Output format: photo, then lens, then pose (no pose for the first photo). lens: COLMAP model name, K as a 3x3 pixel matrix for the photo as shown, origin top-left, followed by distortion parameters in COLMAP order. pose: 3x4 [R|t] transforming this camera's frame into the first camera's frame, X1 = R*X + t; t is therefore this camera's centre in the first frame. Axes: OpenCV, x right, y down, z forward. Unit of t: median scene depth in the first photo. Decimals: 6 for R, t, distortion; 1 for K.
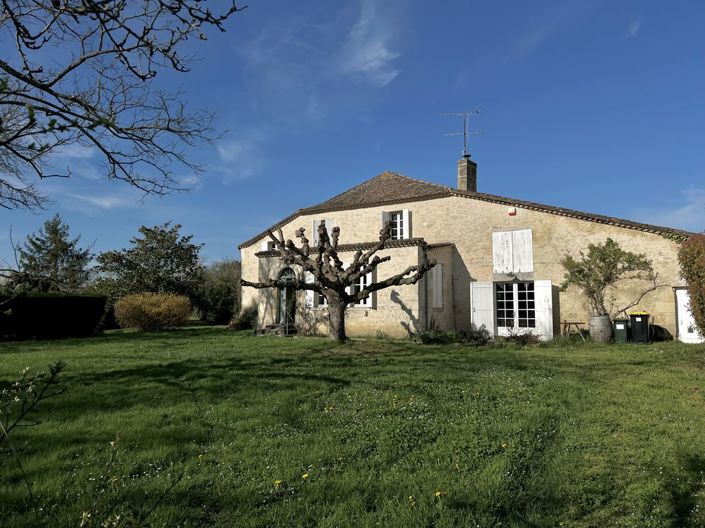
lens RADIAL K [[546.4, 0, 353.4], [0, 546.4, 264.2], [0, 0, 1]] dist [0.026658, -0.022787]
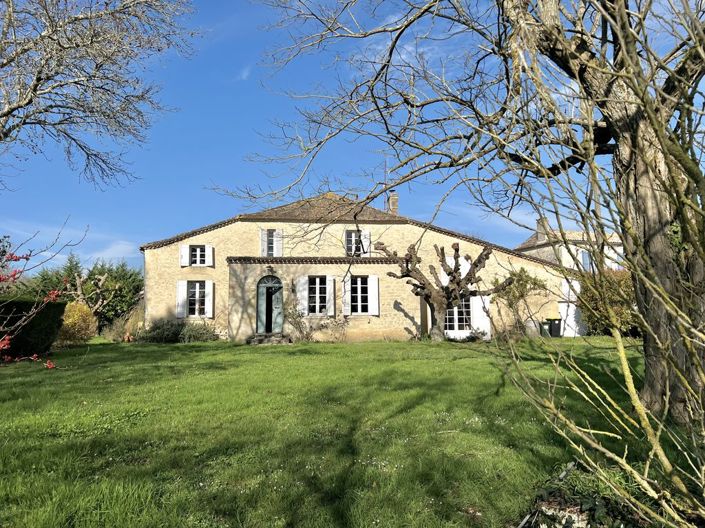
lens RADIAL K [[546.4, 0, 354.4], [0, 546.4, 263.0], [0, 0, 1]] dist [0.026658, -0.022787]
pose [[0.741382, 0.062120, 0.668202, -0.782052], [-0.043221, 0.998059, -0.044831, 0.024051], [-0.669690, 0.004357, 0.742628, 0.193680]]
